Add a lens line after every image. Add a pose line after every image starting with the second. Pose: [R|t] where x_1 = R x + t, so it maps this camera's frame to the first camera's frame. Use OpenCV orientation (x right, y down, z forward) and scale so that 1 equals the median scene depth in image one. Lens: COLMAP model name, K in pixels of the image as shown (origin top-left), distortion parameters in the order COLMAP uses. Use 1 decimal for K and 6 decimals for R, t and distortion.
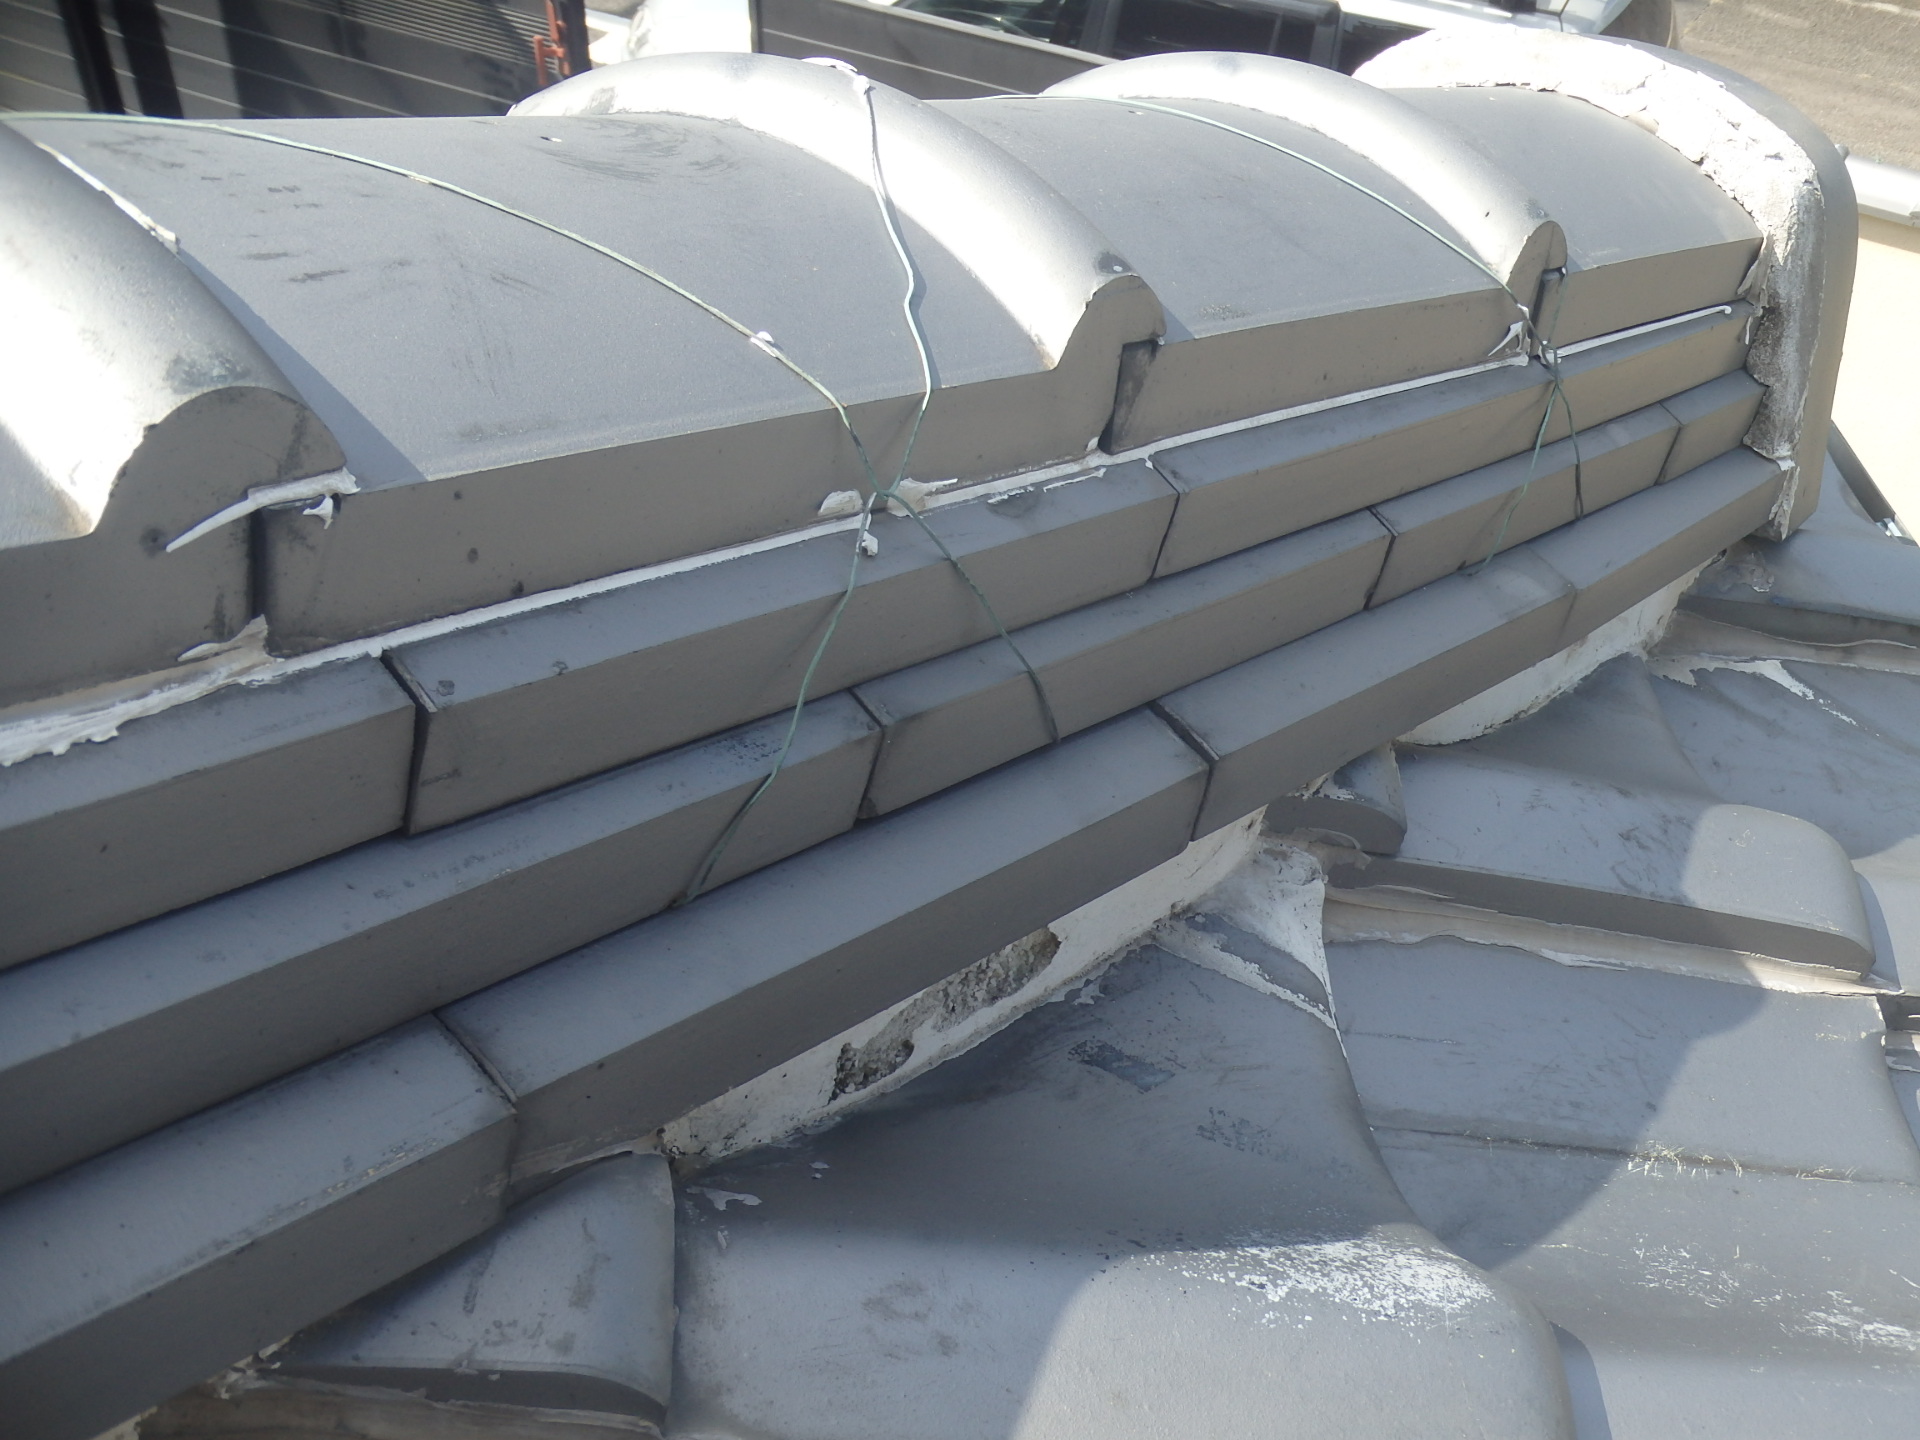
lens RADIAL K [[2342.5, 0, 960.0], [0, 2342.5, 720.0], [0, 0, 1]] dist [-0.000758, 0.056794]
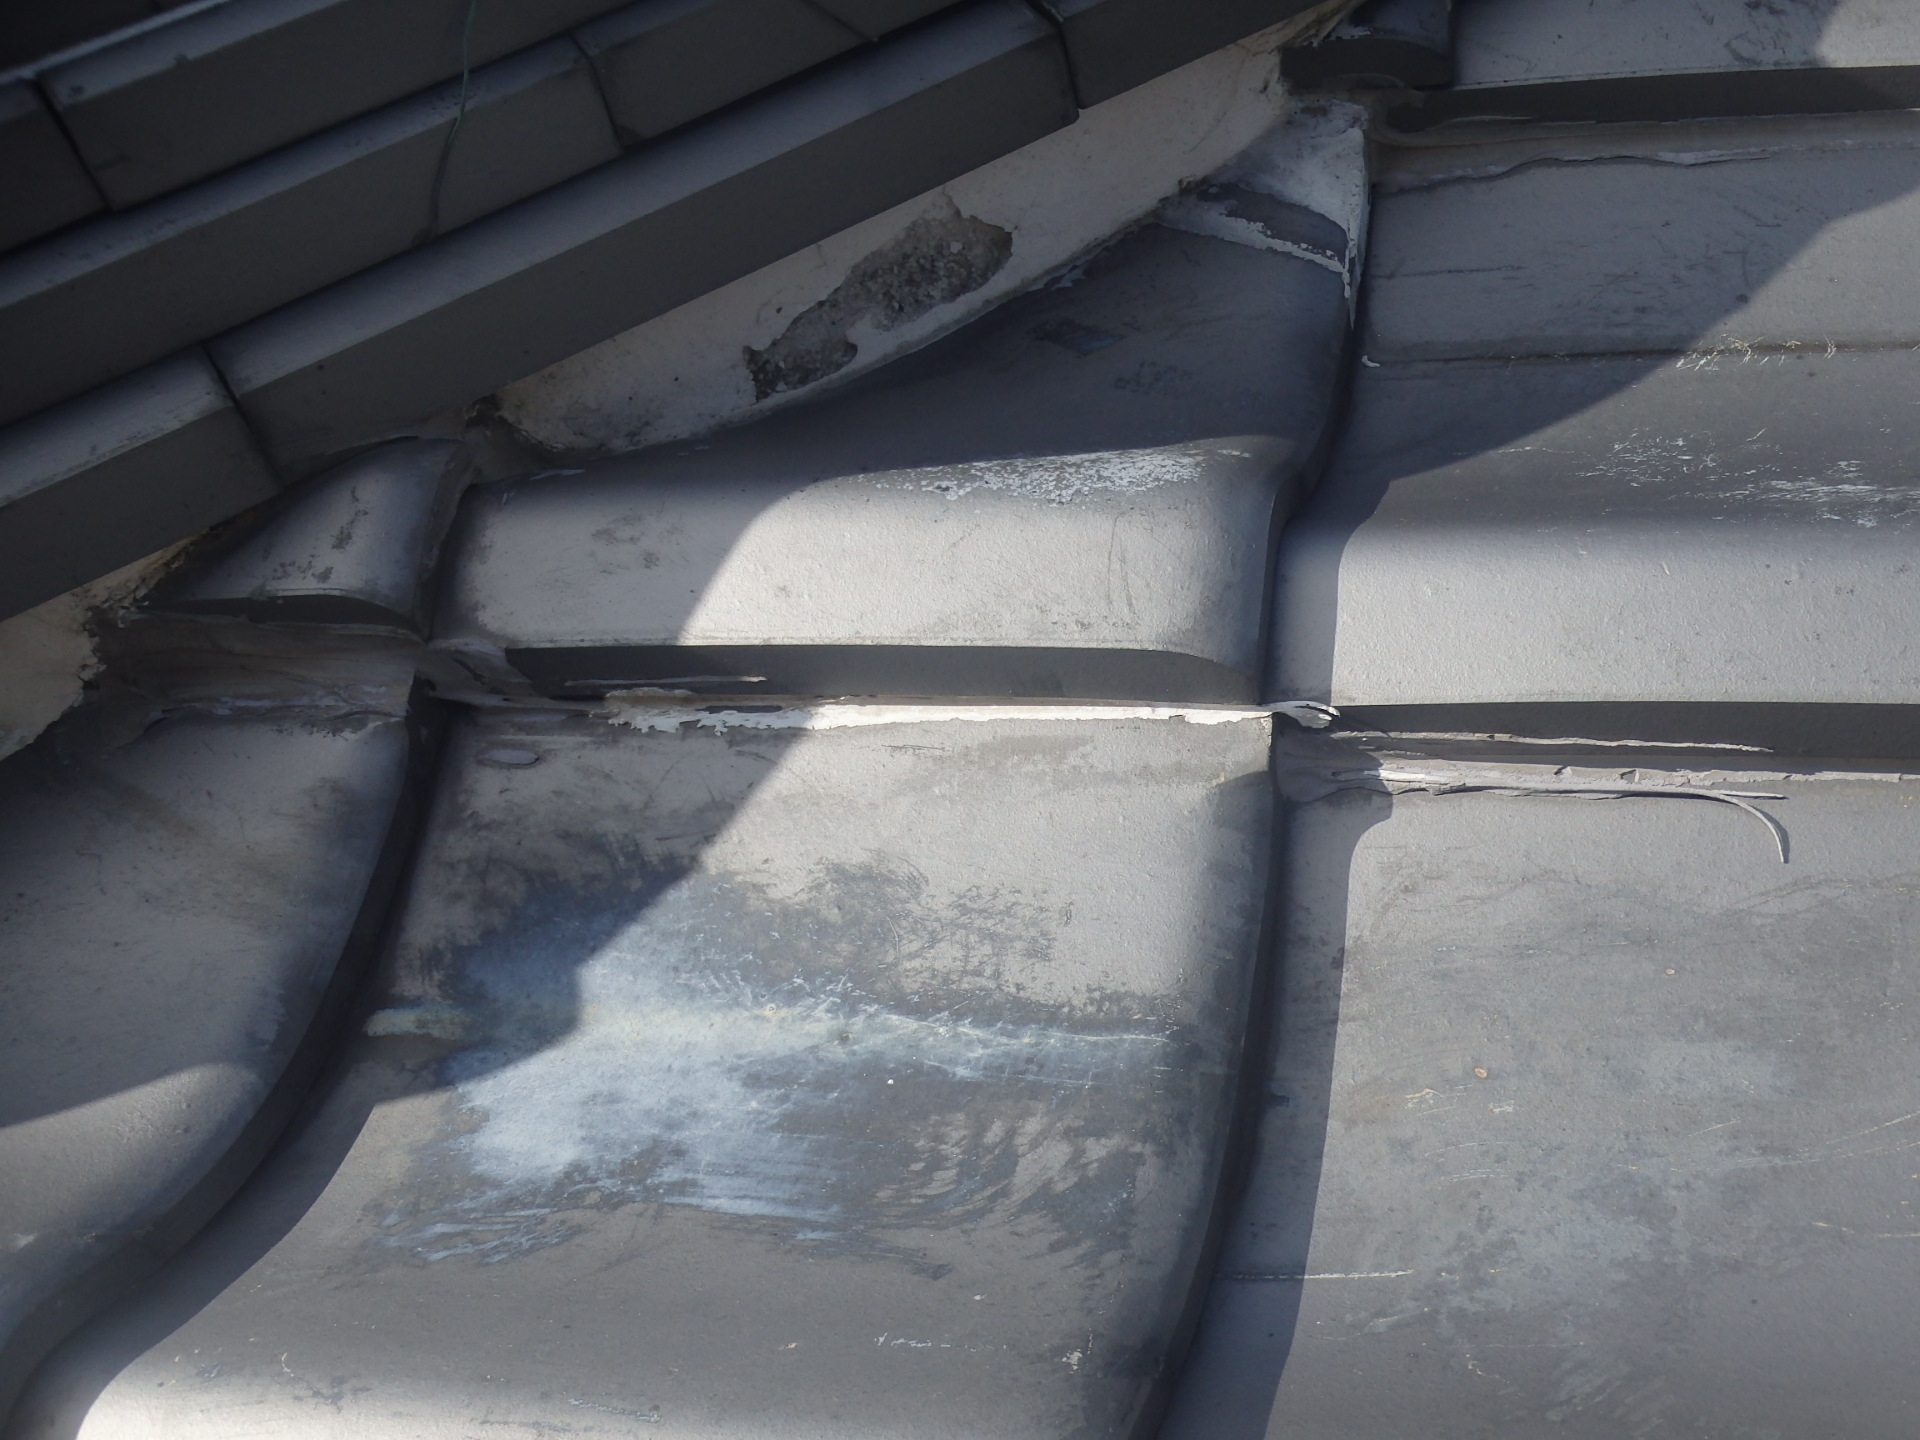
lens RADIAL K [[2342.5, 0, 960.0], [0, 2342.5, 720.0], [0, 0, 1]] dist [-0.000758, 0.056794]
pose [[0.815214, -0.074909, -0.574295, 0.587157], [0.182793, 0.974195, 0.132404, 0.156263], [0.549557, -0.212915, 0.807870, 0.067268]]
